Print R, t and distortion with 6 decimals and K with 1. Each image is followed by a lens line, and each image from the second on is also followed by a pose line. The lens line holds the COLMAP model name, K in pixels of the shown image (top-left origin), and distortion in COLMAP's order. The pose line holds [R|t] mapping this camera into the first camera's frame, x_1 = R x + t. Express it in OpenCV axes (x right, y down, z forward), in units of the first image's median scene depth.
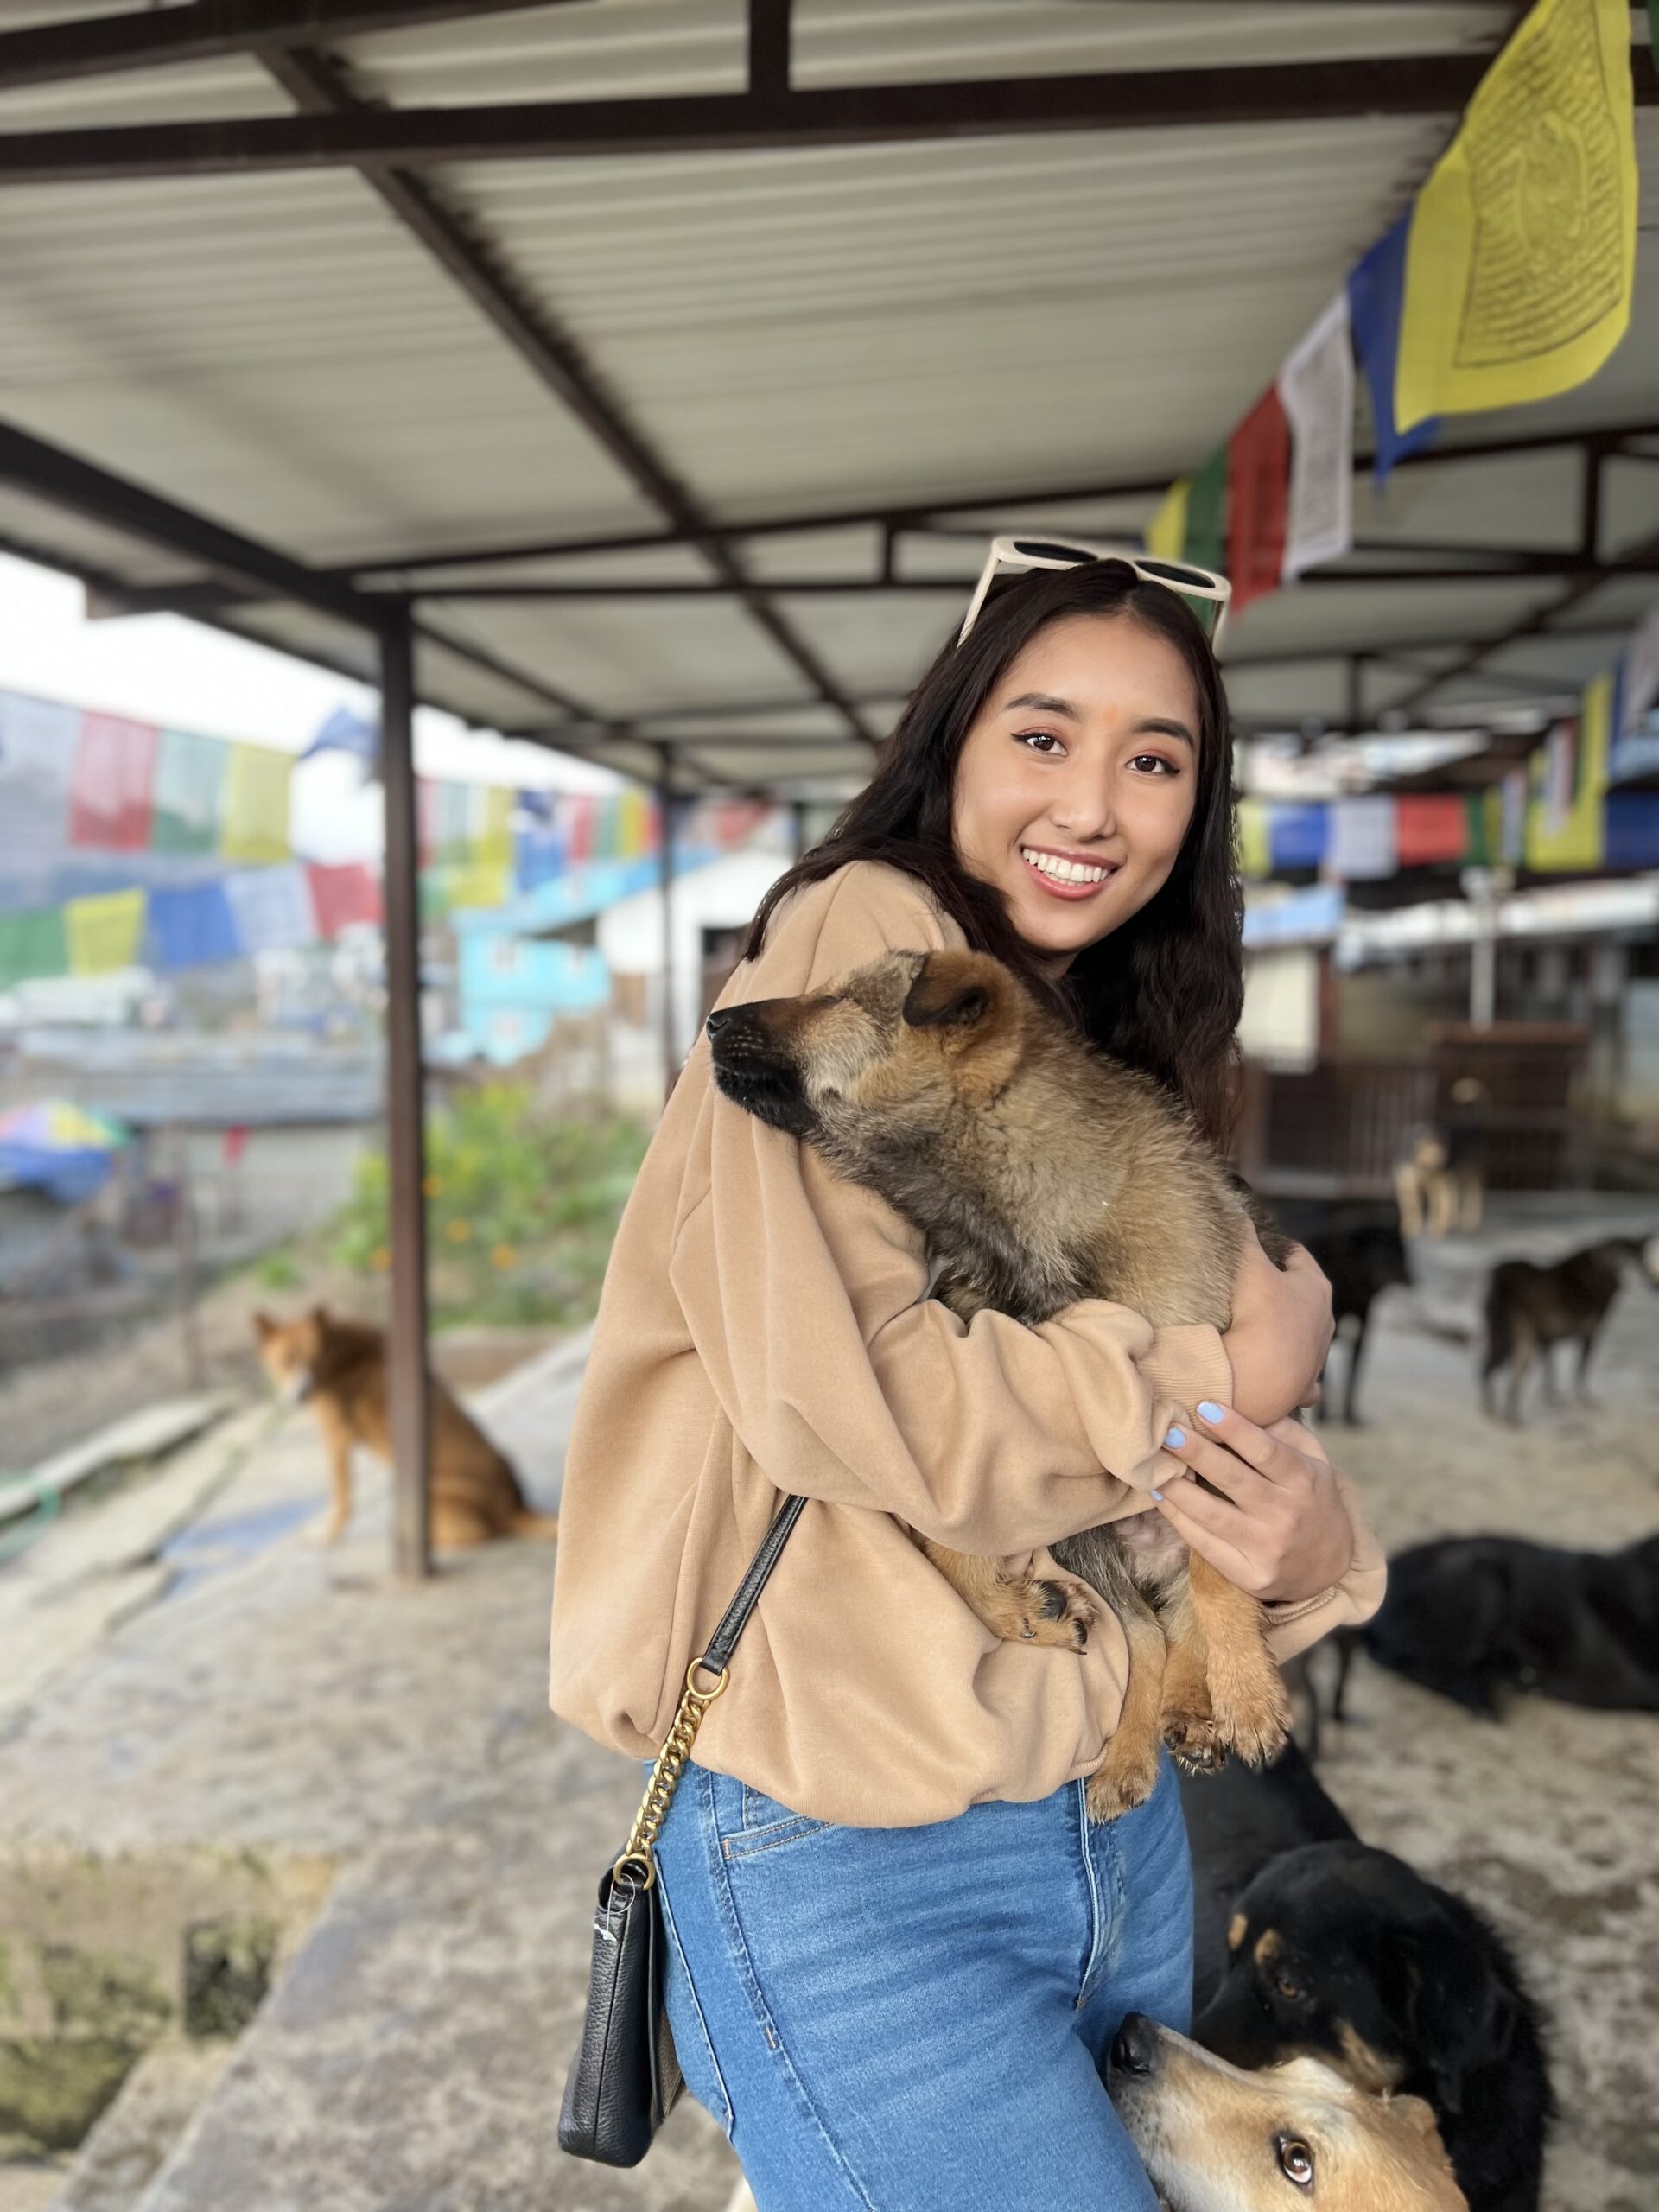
lens RADIAL K [[1657.3, 0, 866.3], [0, 1657.3, 1094.2], [0, 0, 1]] dist [0.027756, -0.040199]
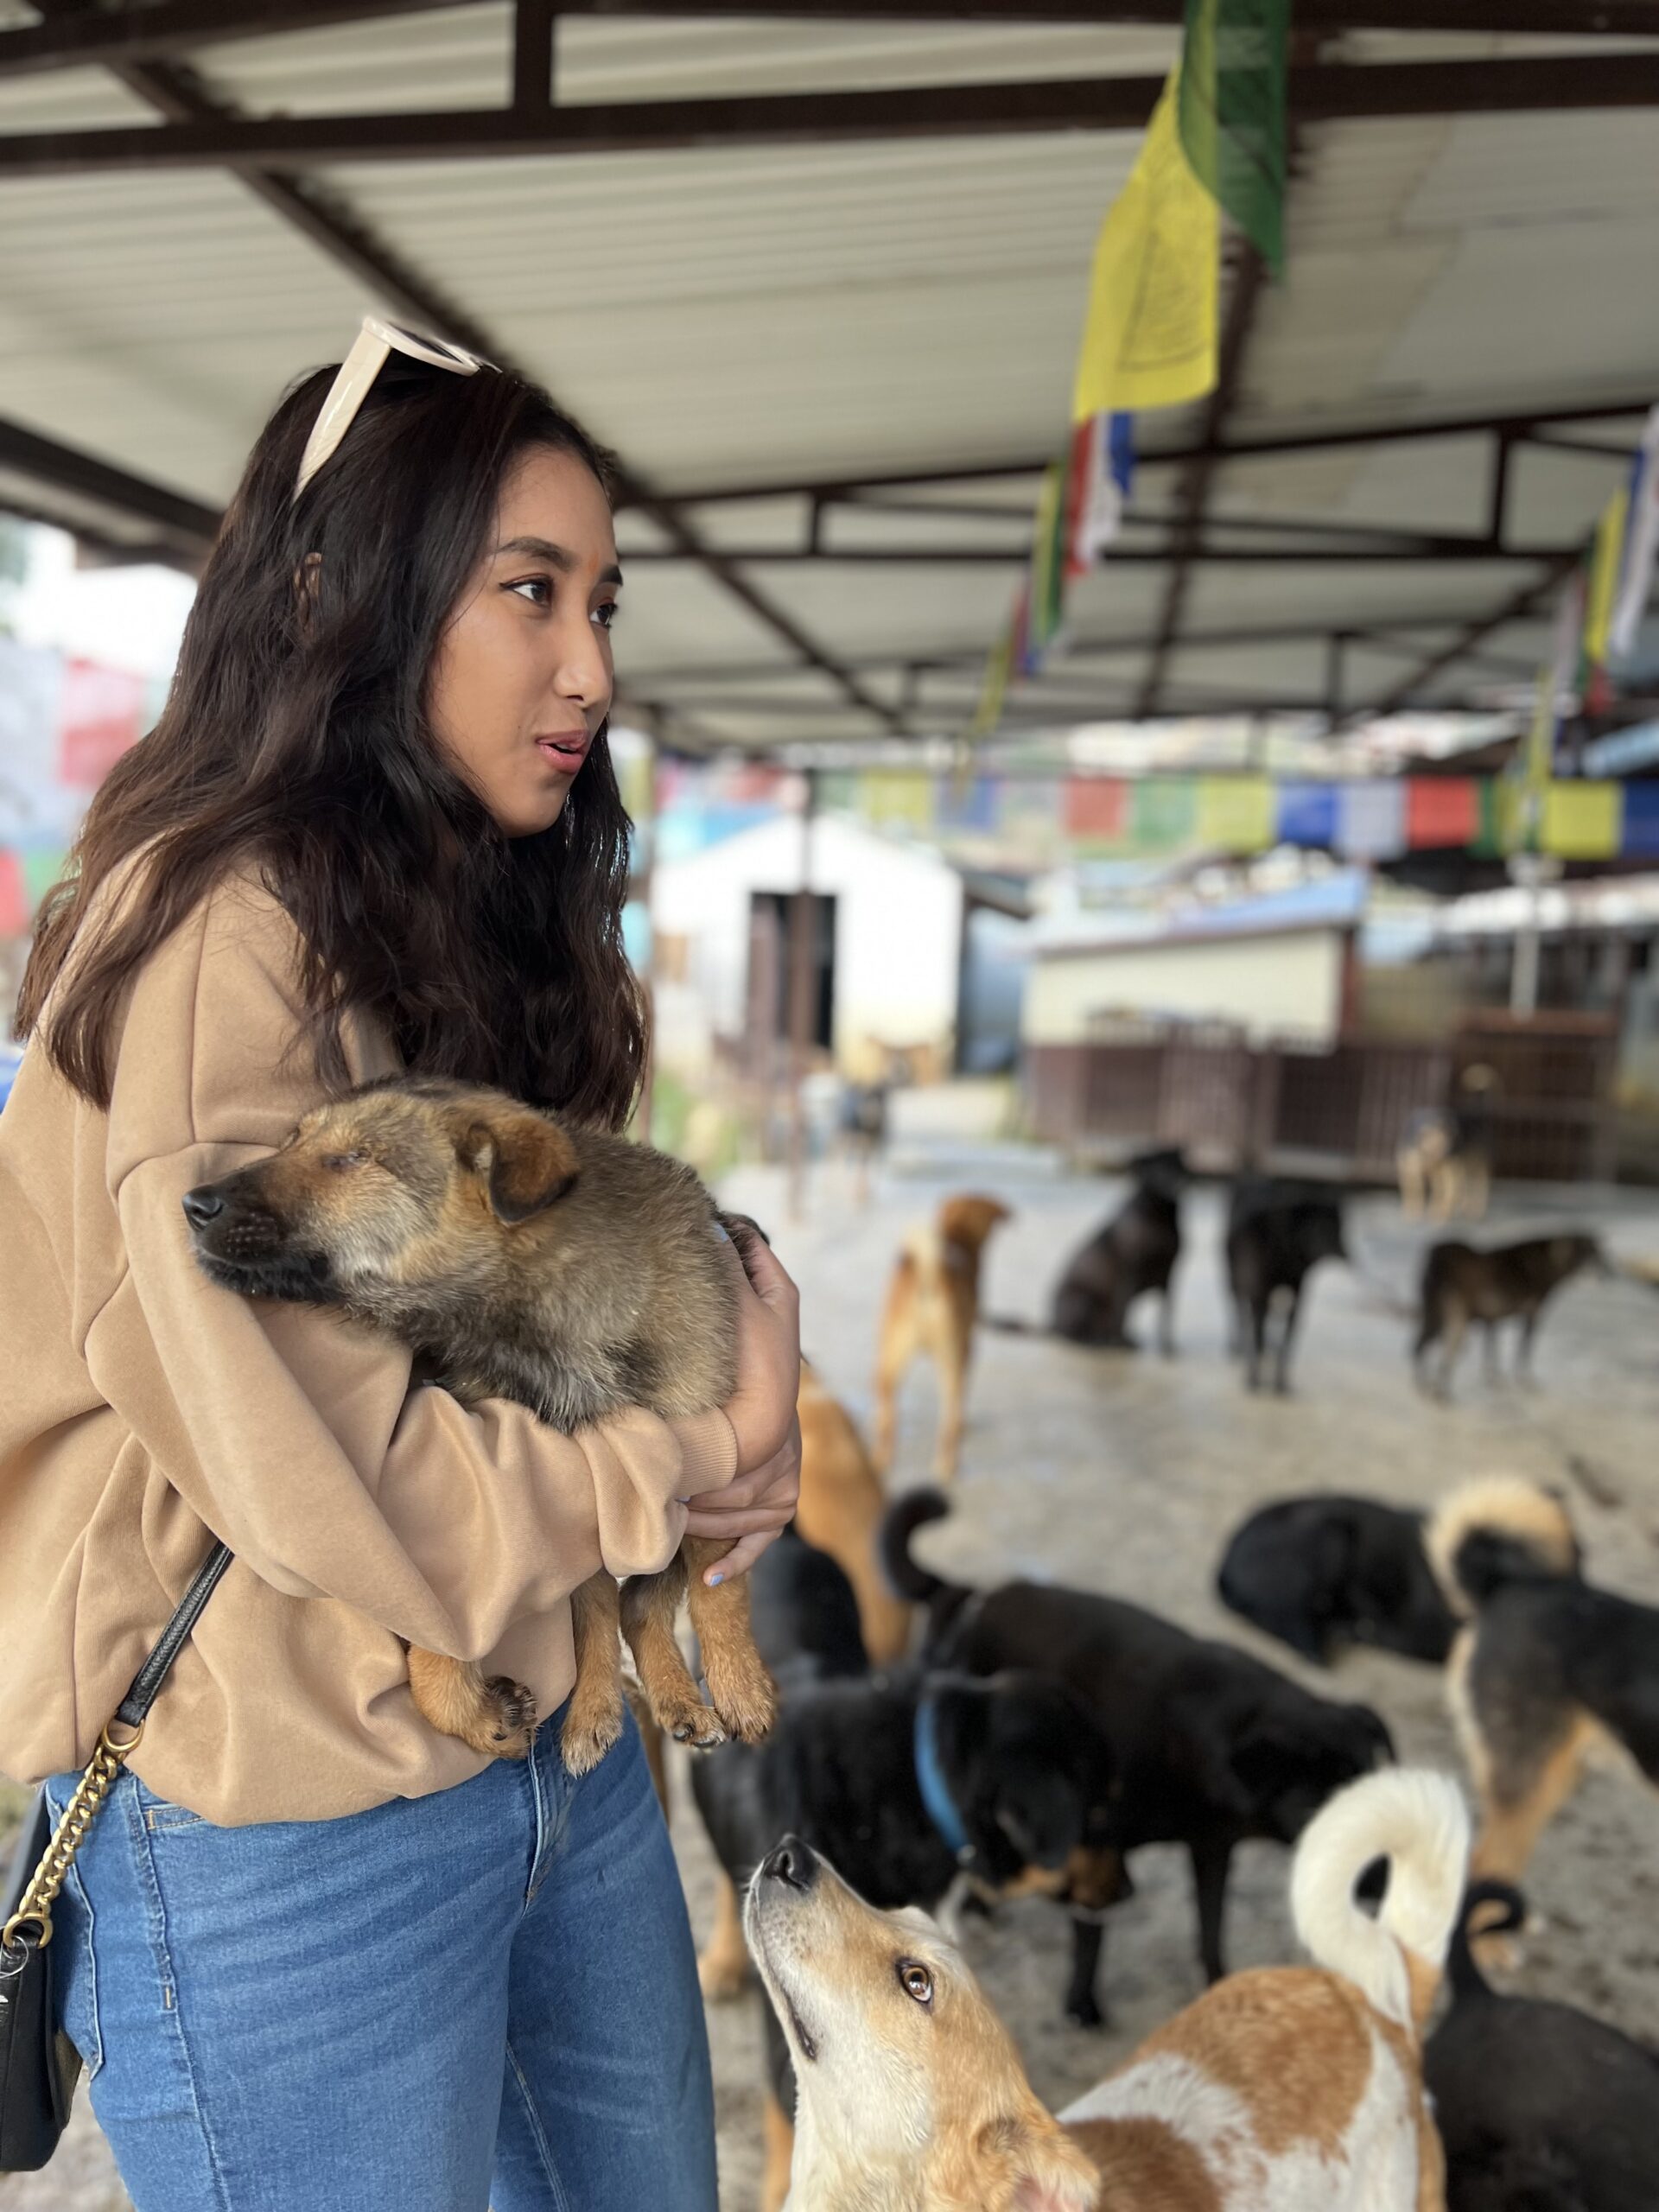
lens RADIAL K [[1657.3, 0, 836.5], [0, 1657.3, 1108.6], [0, 0, 1]] dist [0.027756, -0.040199]
pose [[0.996911, 0.042244, -0.066212, 0.103130], [-0.040451, 0.998784, 0.028195, 0.009066], [0.067323, -0.025430, 0.997407, -0.043377]]
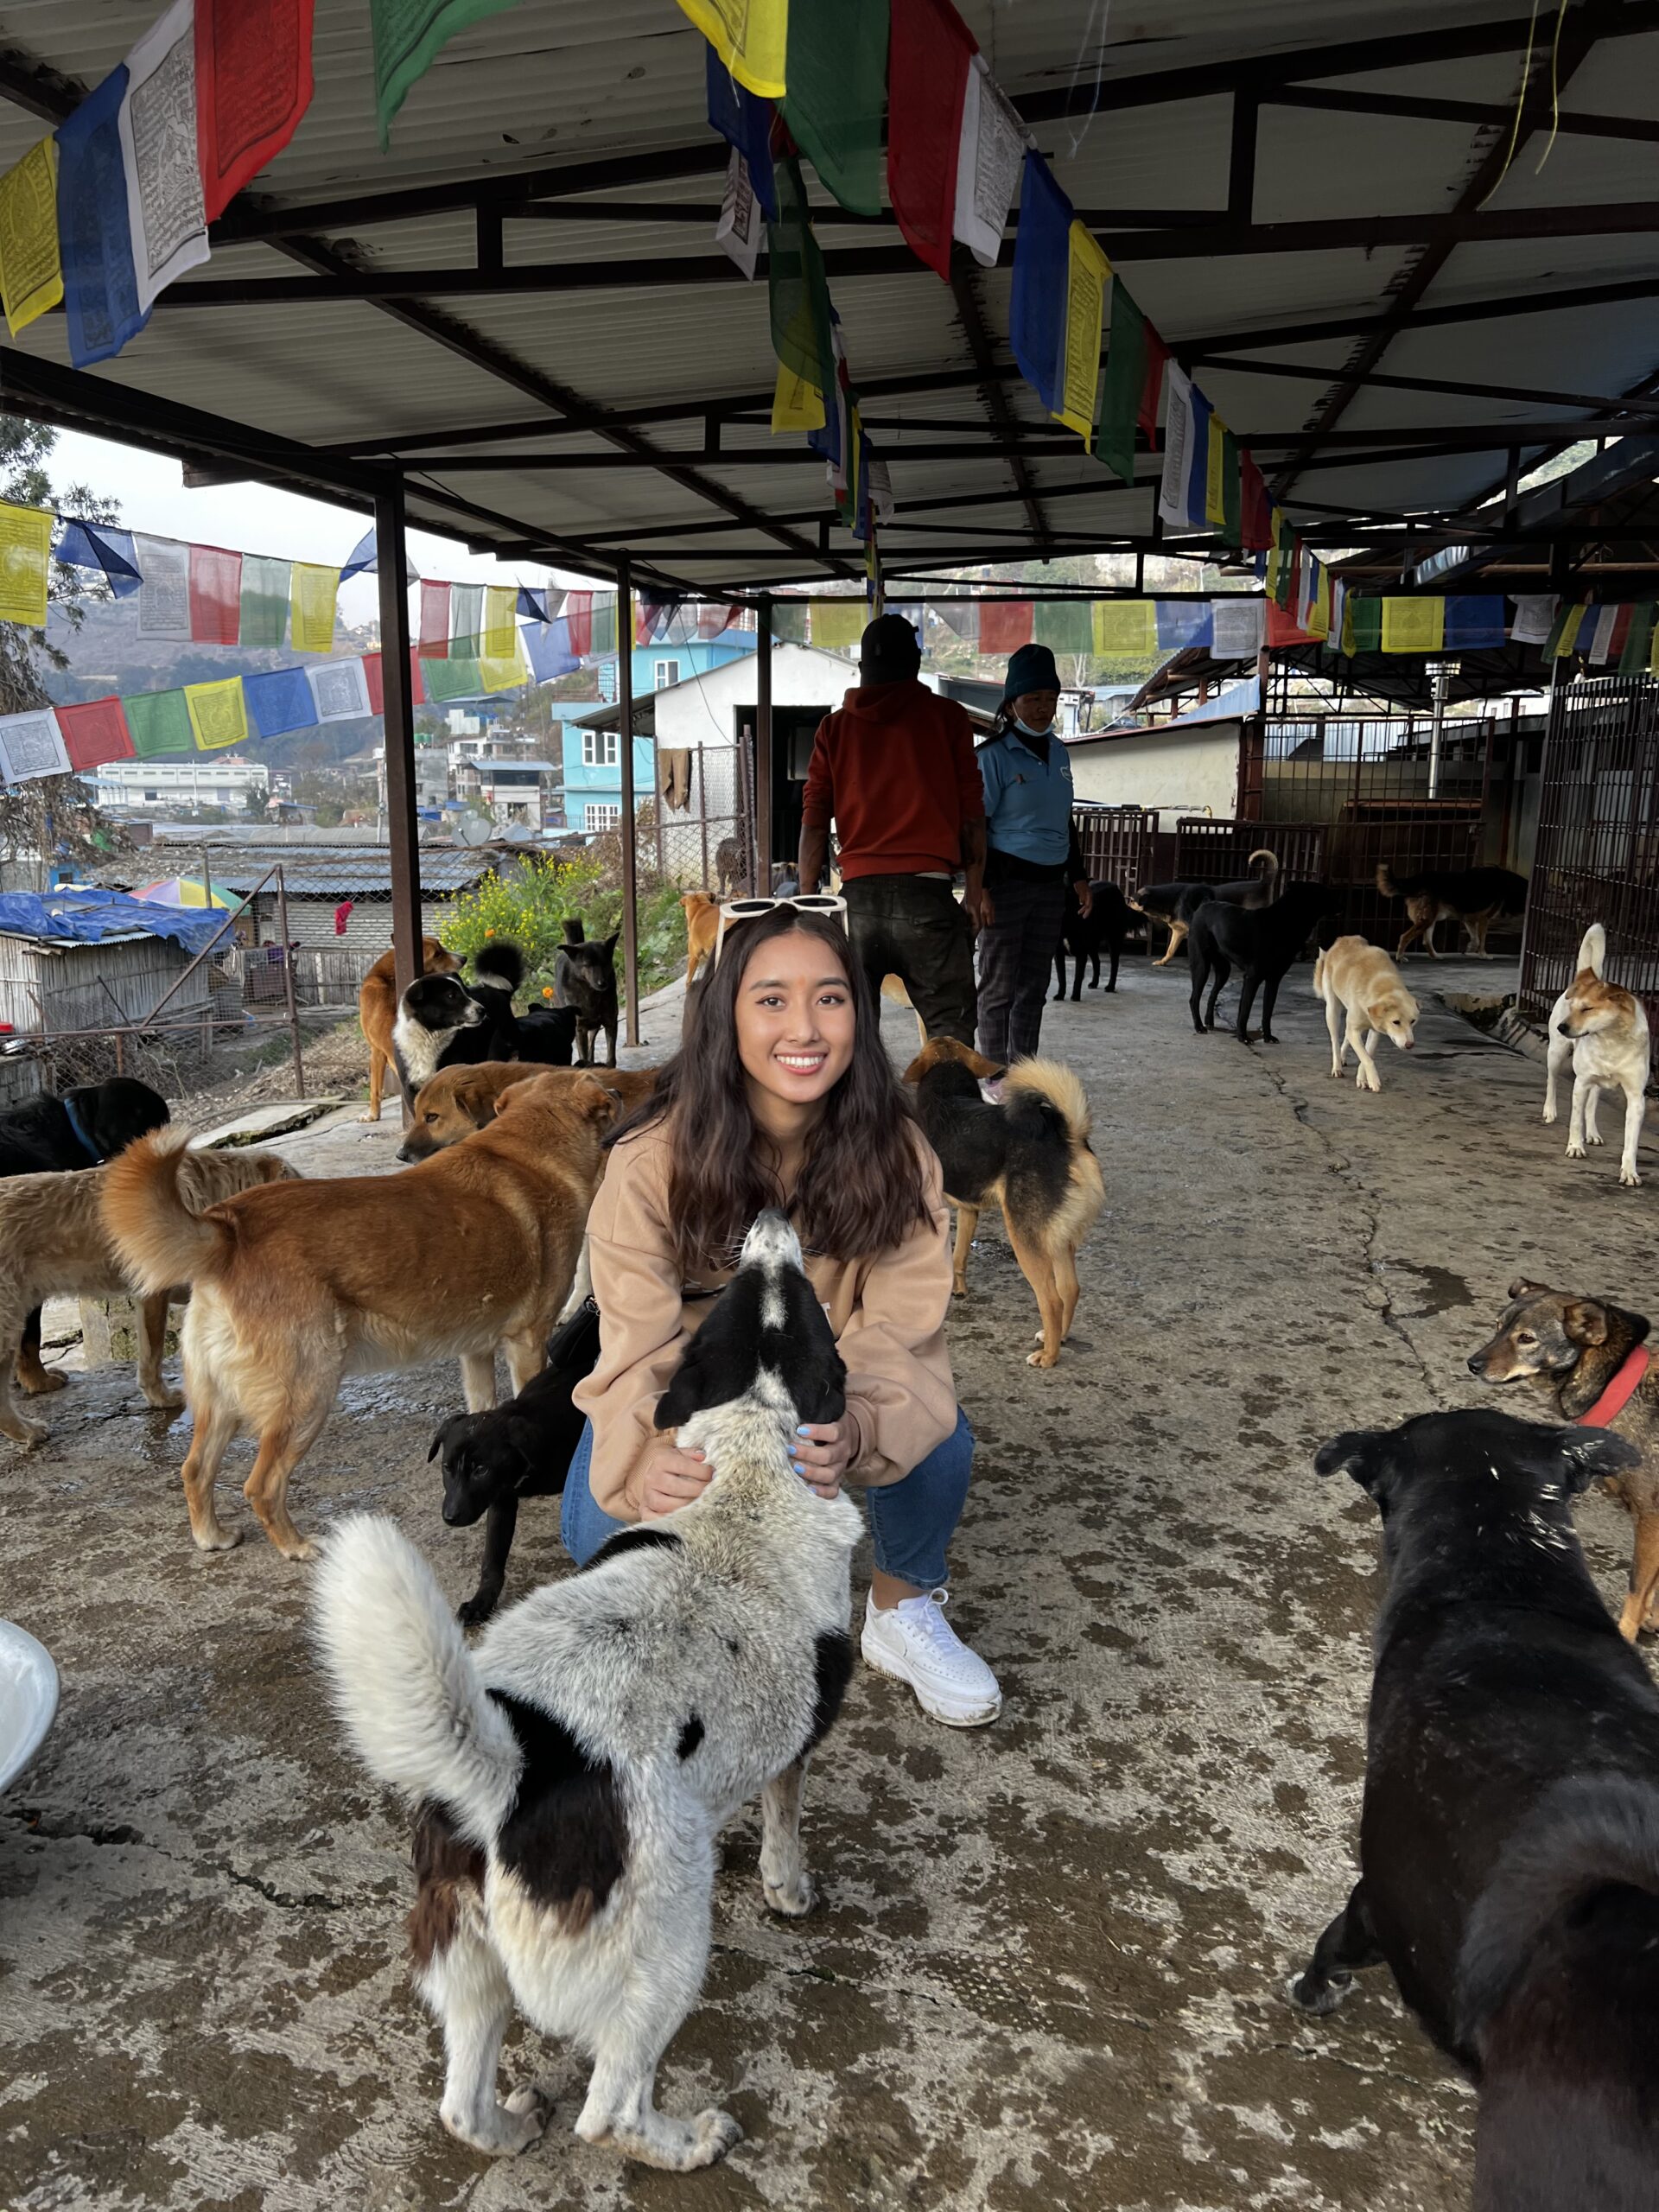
lens RADIAL K [[1725.0, 0, 832.4], [0, 1725.0, 1114.2], [0, 0, 1]] dist [0.038682, -0.001203]
pose [[0.995241, 0.024370, -0.094343, 0.280624], [-0.012727, 0.992437, 0.122097, 0.079750], [0.096605, -0.120316, 0.988024, -0.574544]]
